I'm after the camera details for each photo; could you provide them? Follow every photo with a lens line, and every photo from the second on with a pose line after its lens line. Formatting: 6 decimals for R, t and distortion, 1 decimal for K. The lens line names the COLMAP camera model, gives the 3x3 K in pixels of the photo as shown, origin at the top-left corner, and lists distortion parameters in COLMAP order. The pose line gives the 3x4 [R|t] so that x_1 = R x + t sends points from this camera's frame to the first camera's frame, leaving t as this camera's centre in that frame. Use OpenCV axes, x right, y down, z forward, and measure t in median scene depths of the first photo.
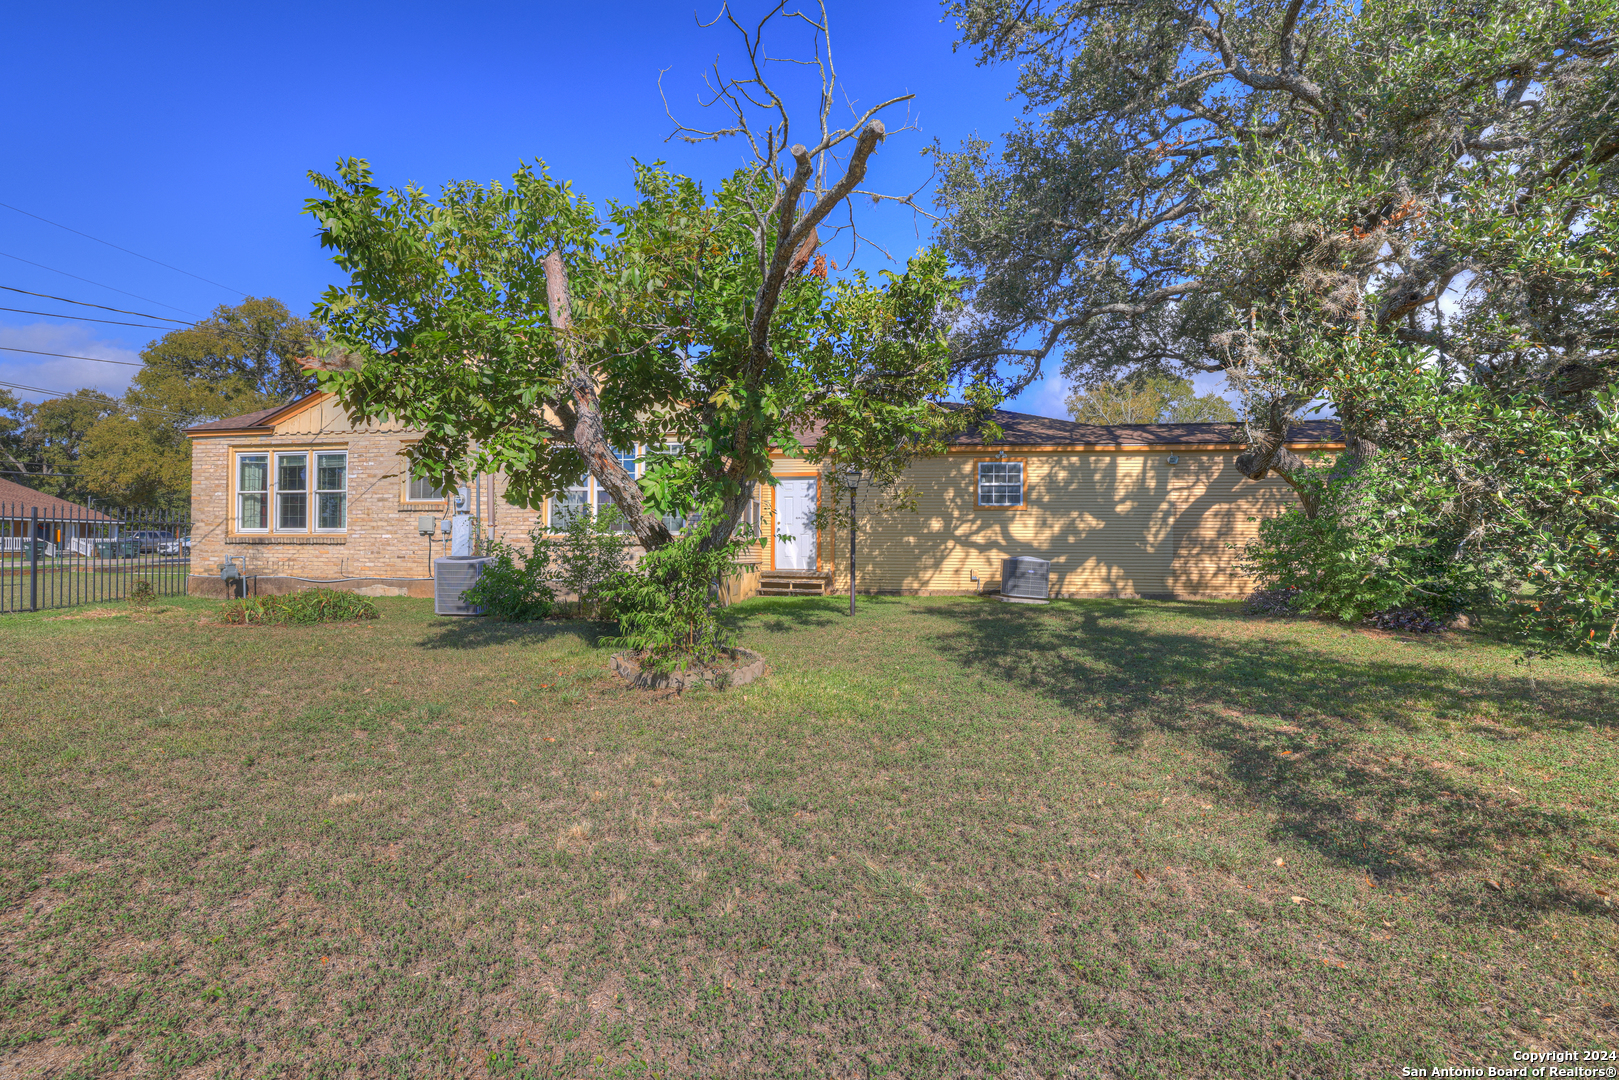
lens RADIAL K [[704.9, 0, 816.7], [0, 704.9, 552.0], [0, 0, 1]] dist [-0.037631, 0.015579]
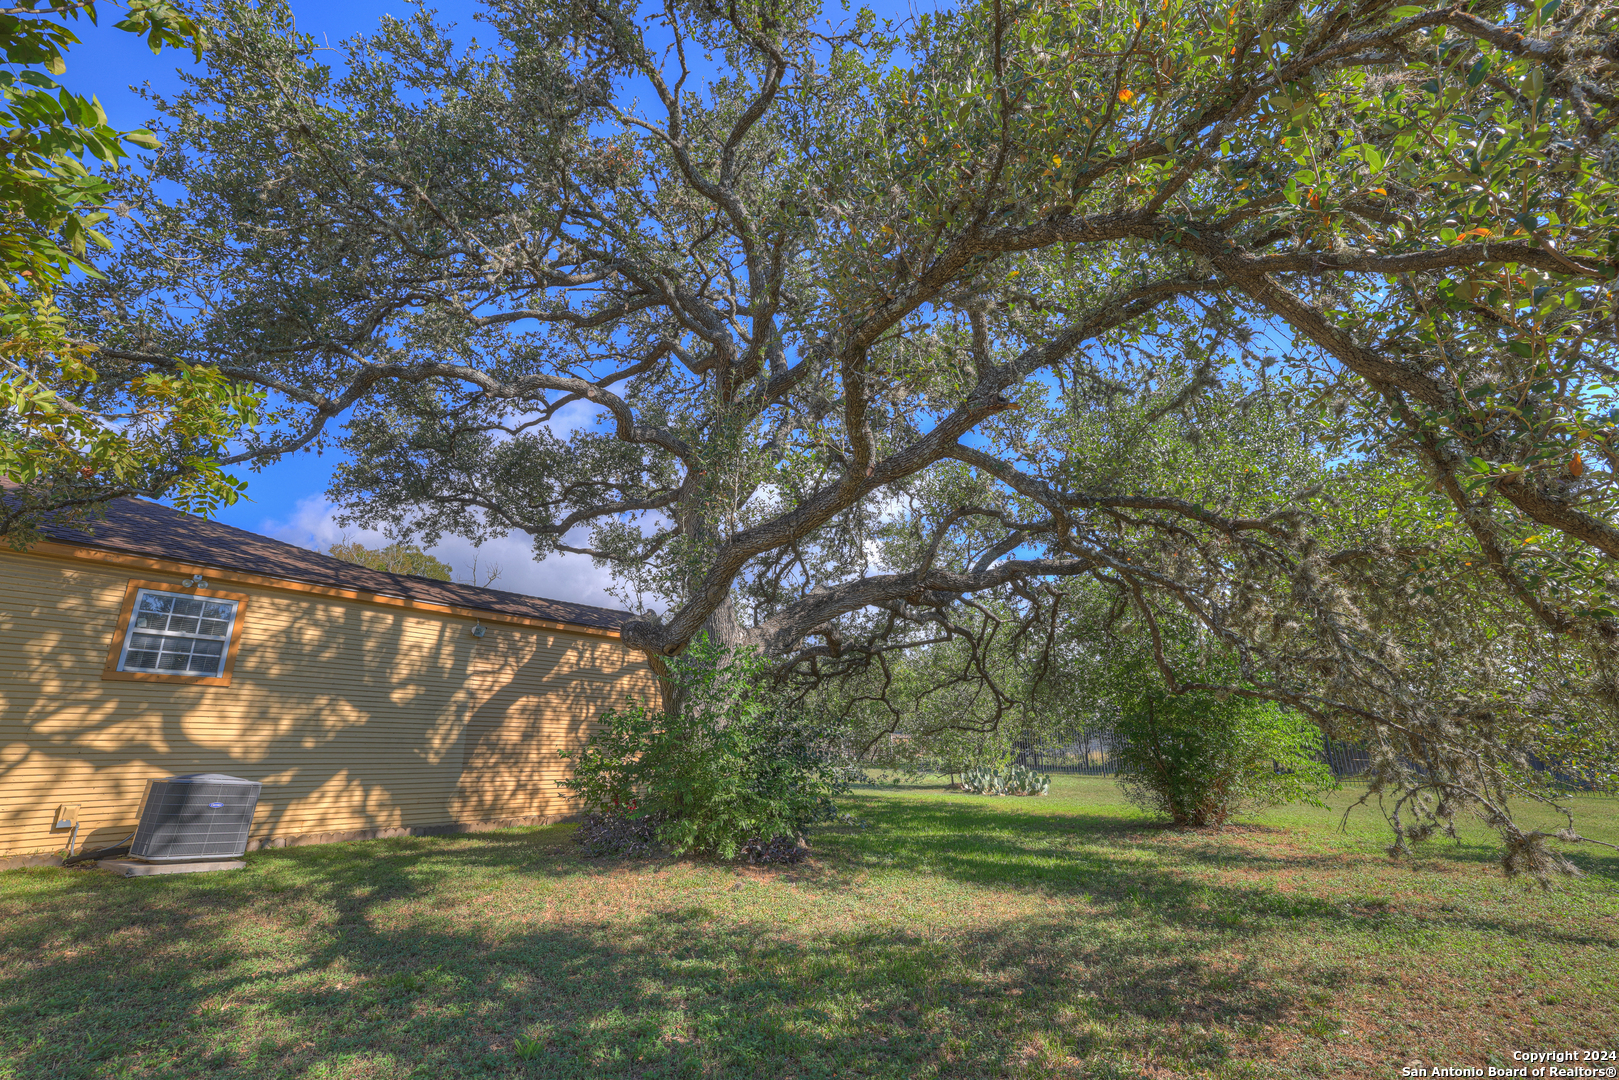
lens RADIAL K [[673.8, 0, 809.5], [0, 673.8, 540.0], [0, 0, 1]] dist [-0.077056, 0.021088]
pose [[0.513726, 0.238635, 0.824099, 0.089768], [0.019843, 0.956978, -0.289482, -0.016465], [-0.857725, 0.165067, 0.486889, 0.341633]]
